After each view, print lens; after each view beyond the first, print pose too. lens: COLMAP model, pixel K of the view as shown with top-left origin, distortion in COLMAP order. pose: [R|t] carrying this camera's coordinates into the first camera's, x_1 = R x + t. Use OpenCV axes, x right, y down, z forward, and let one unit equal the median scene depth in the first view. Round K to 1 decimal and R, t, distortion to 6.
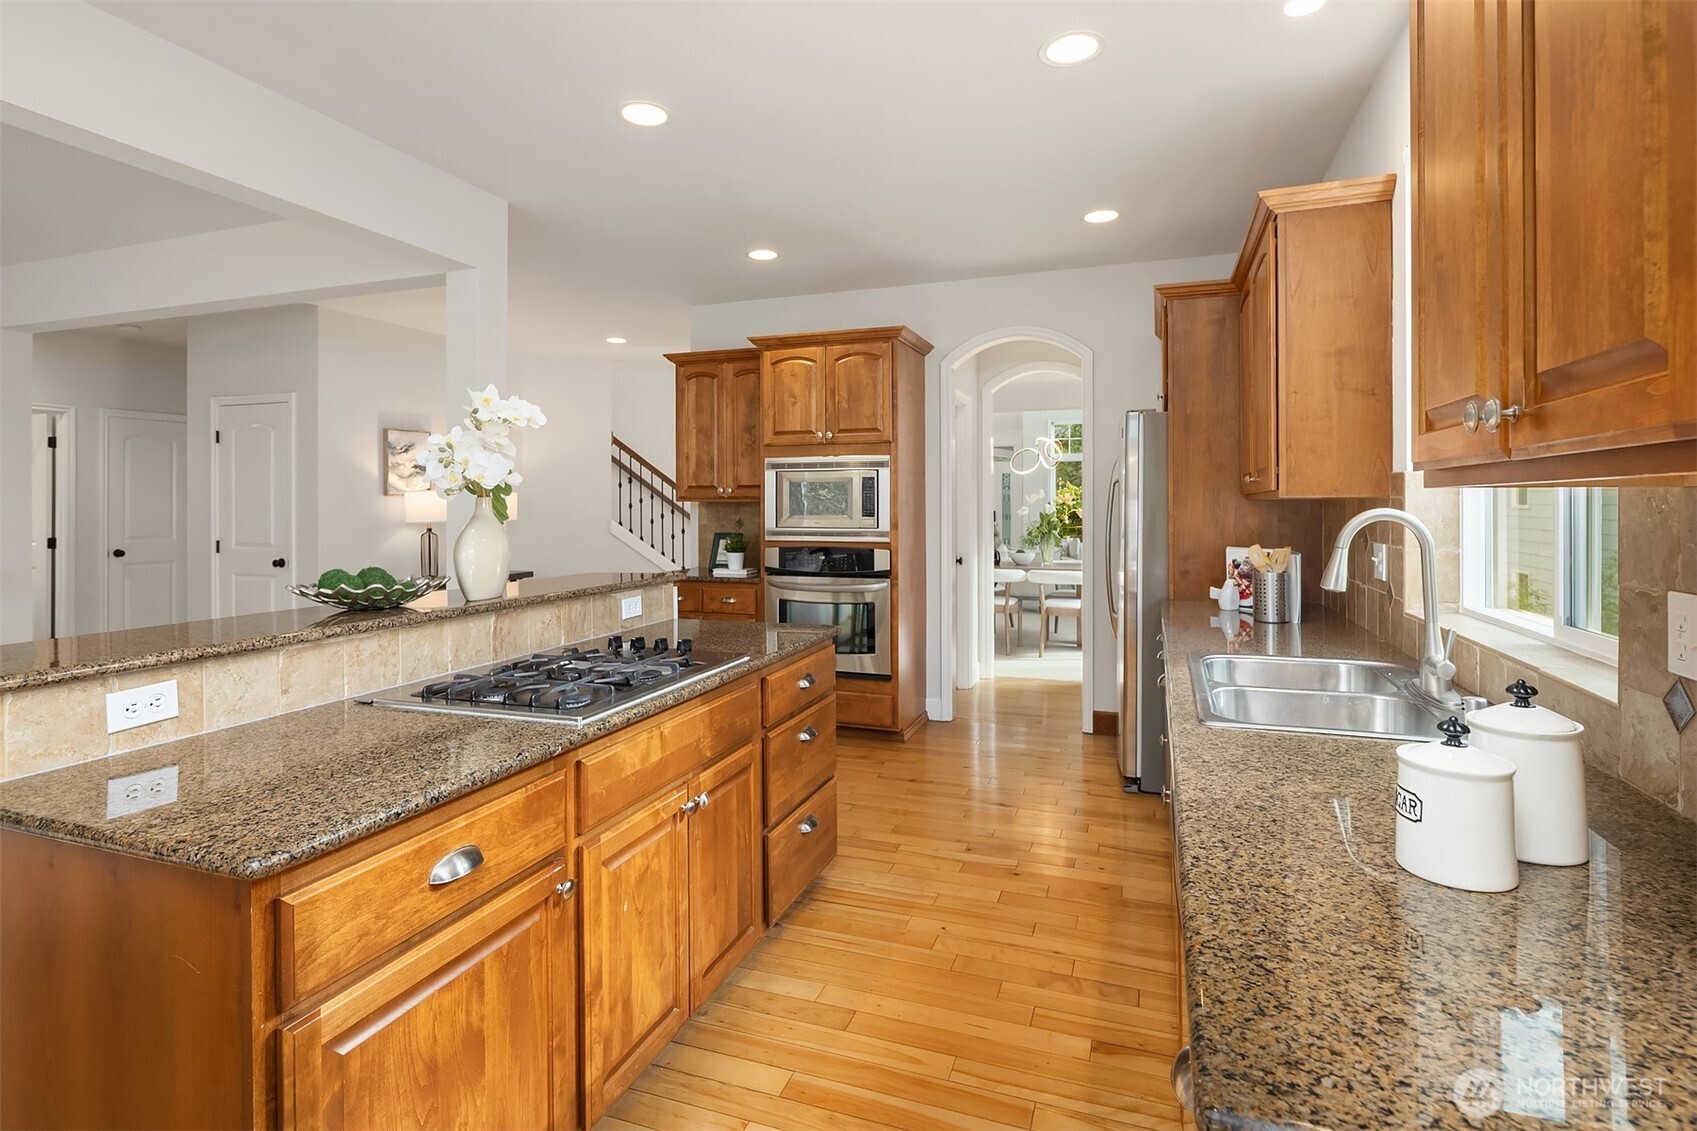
lens RADIAL K [[832.3, 0, 836.9], [0, 832.3, 504.3], [0, 0, 1]] dist [-0.003640, -0.003034]
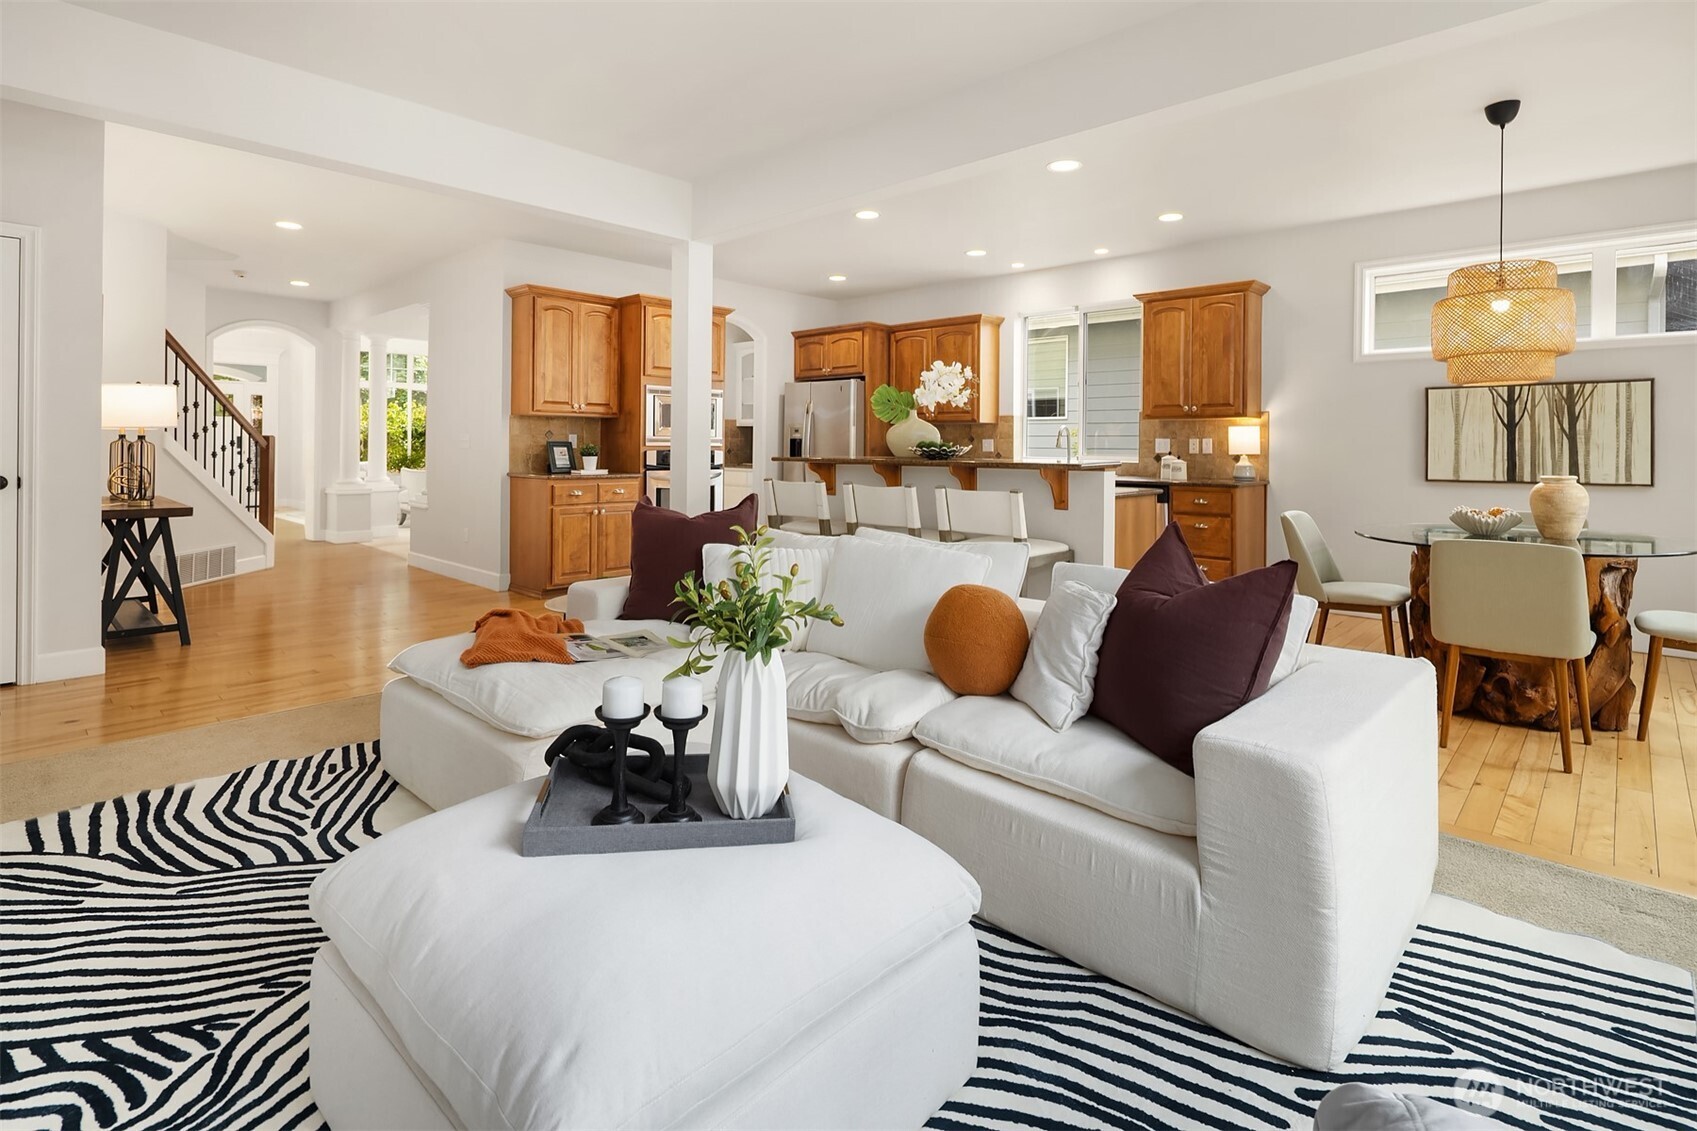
lens RADIAL K [[832.3, 0, 848.1], [0, 832.3, 441.8], [0, 0, 1]] dist [-0.003640, -0.003034]
pose [[0.390534, 0.009401, 0.920540, -1.765484], [-0.009104, 0.999938, -0.006350, 0.062863], [-0.920543, -0.005901, 0.390596, 0.243181]]
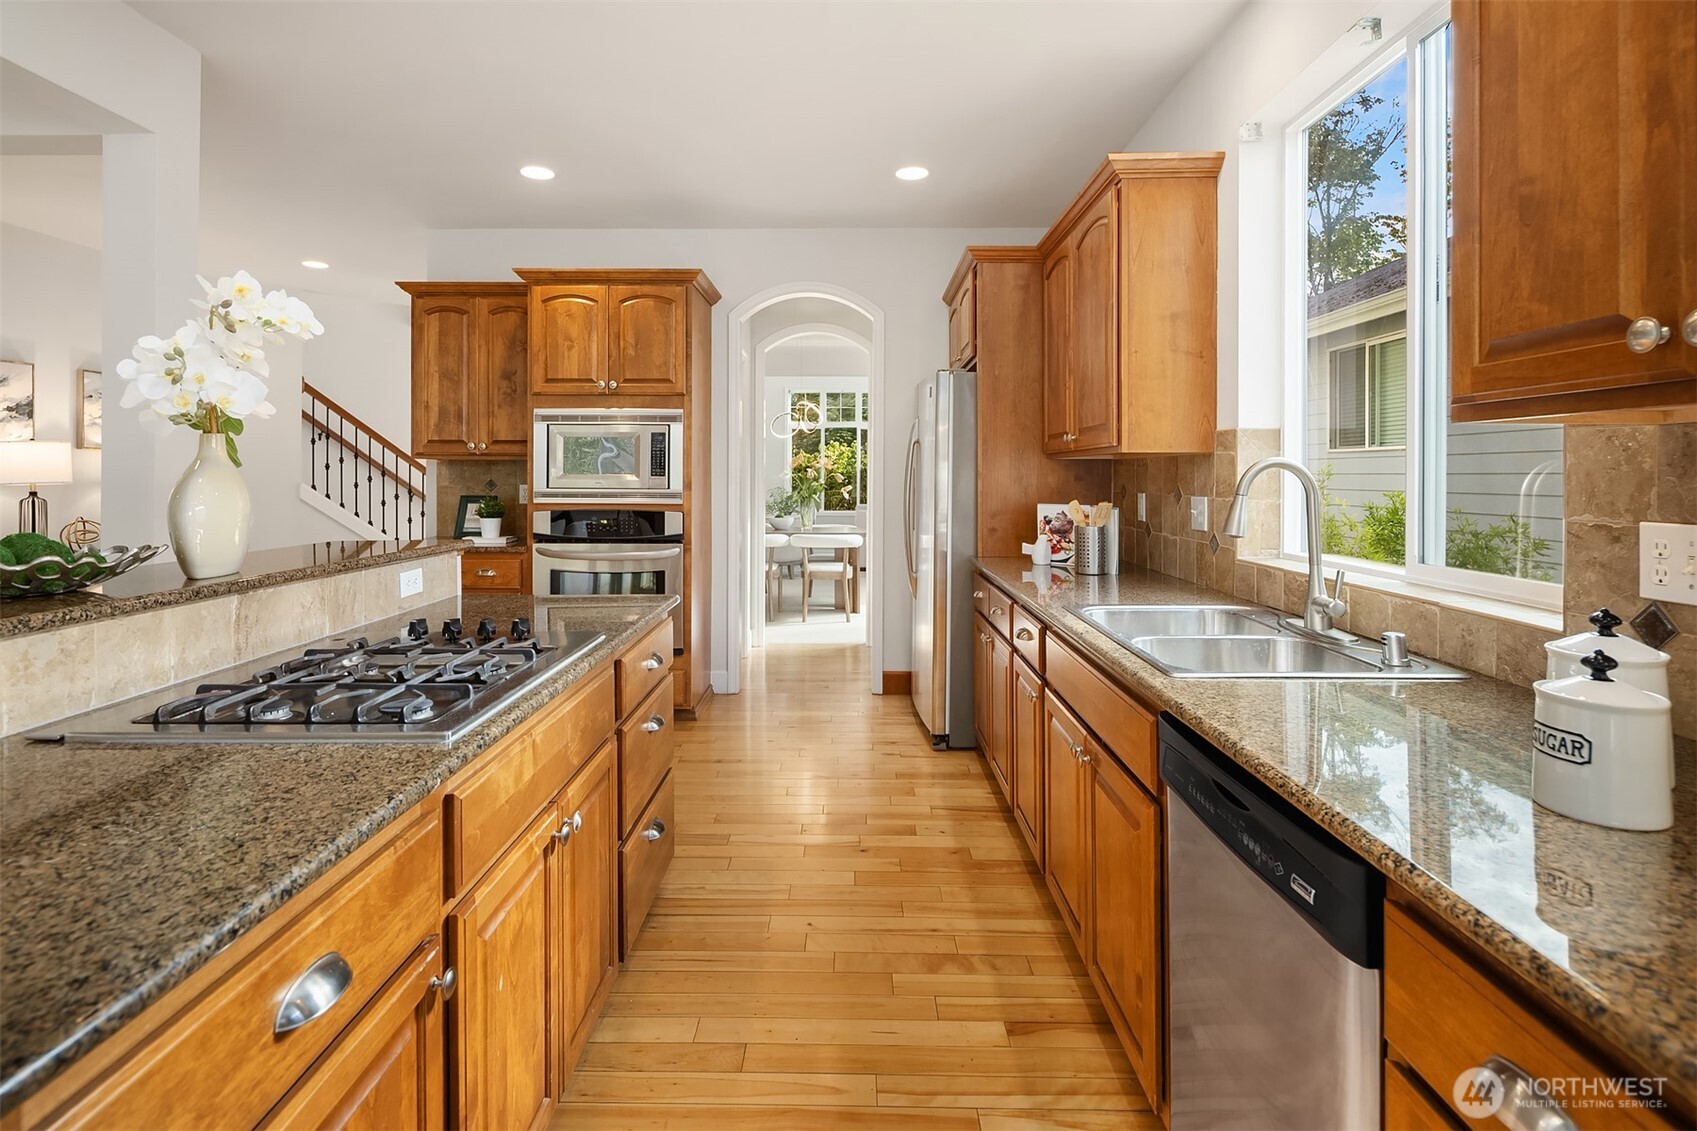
lens RADIAL K [[832.3, 0, 832.4], [0, 832.3, 476.2], [0, 0, 1]] dist [-0.003640, -0.003034]
pose [[0.942671, 0.005864, 0.333672, -0.119915], [-0.006766, 0.999976, 0.001543, 0.017310], [-0.333655, -0.003712, 0.942688, 0.112888]]
